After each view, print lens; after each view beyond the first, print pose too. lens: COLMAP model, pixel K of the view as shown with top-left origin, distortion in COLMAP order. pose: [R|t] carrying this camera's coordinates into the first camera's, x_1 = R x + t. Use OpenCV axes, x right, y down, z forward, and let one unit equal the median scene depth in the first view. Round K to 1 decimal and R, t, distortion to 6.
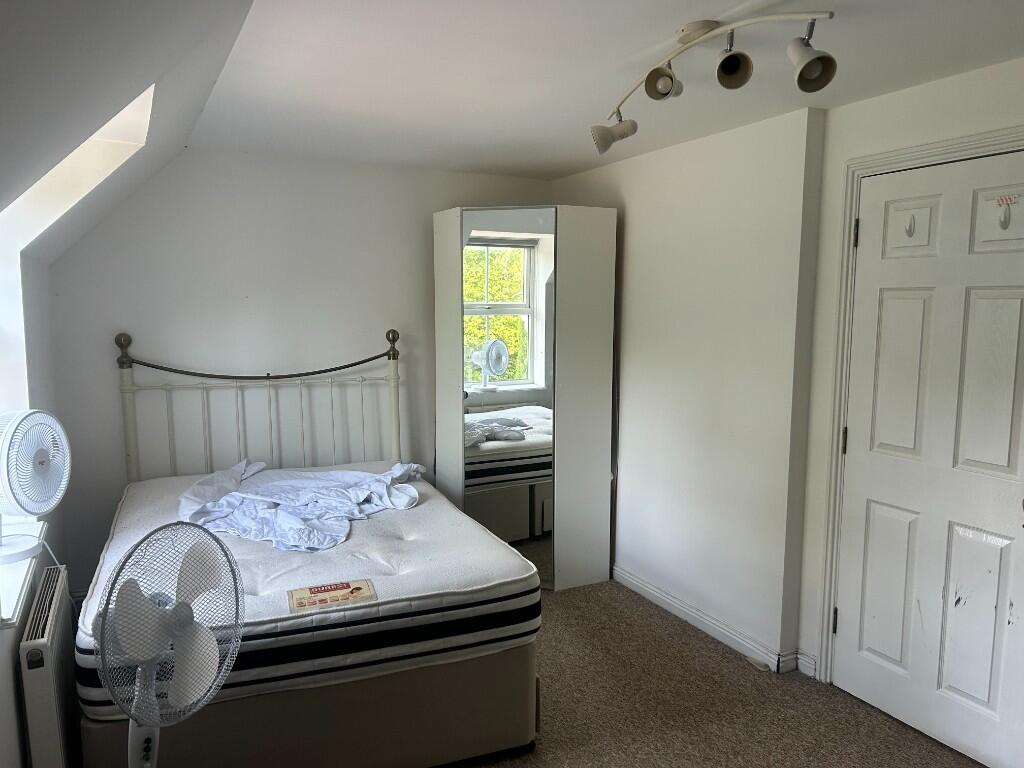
lens RADIAL K [[763.1, 0, 512.0], [0, 763.1, 384.0], [0, 0, 1]] dist [-0.001164, -0.003458]
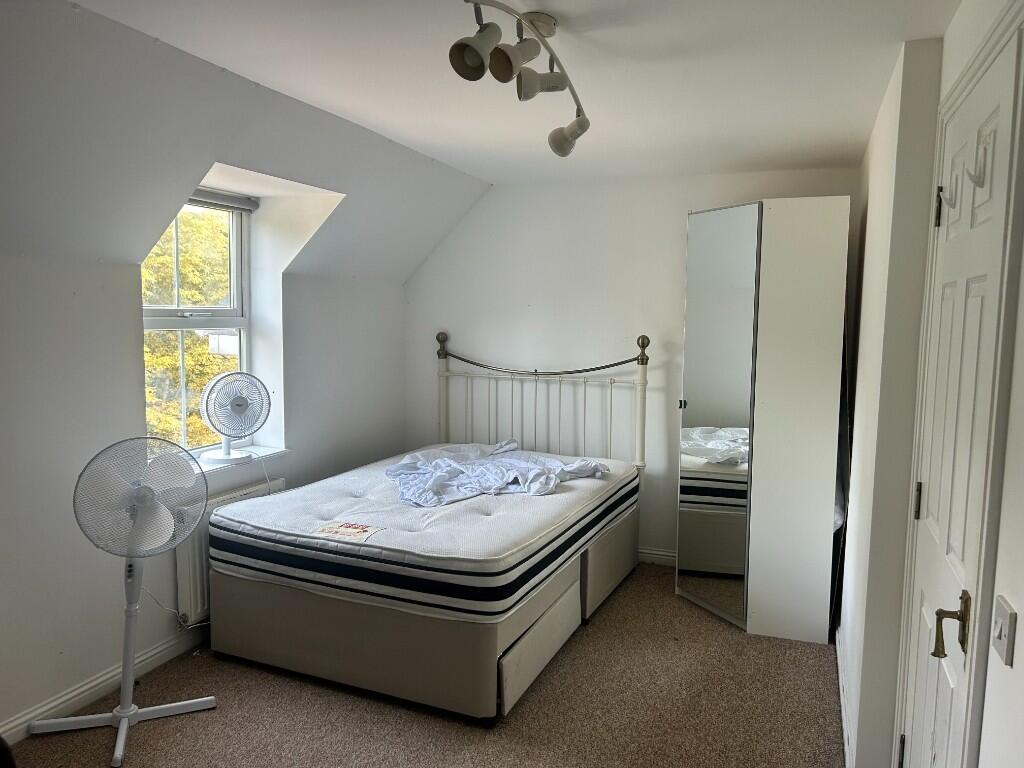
lens RADIAL K [[763.6, 0, 511.8], [0, 763.6, 395.8], [0, 0, 1]] dist [0.100209, 0.000064]
pose [[0.670820, 0.084729, -0.736764, 0.567550], [-0.081825, 0.995843, 0.040022, -0.019557], [0.737093, 0.033438, 0.674964, 0.191141]]
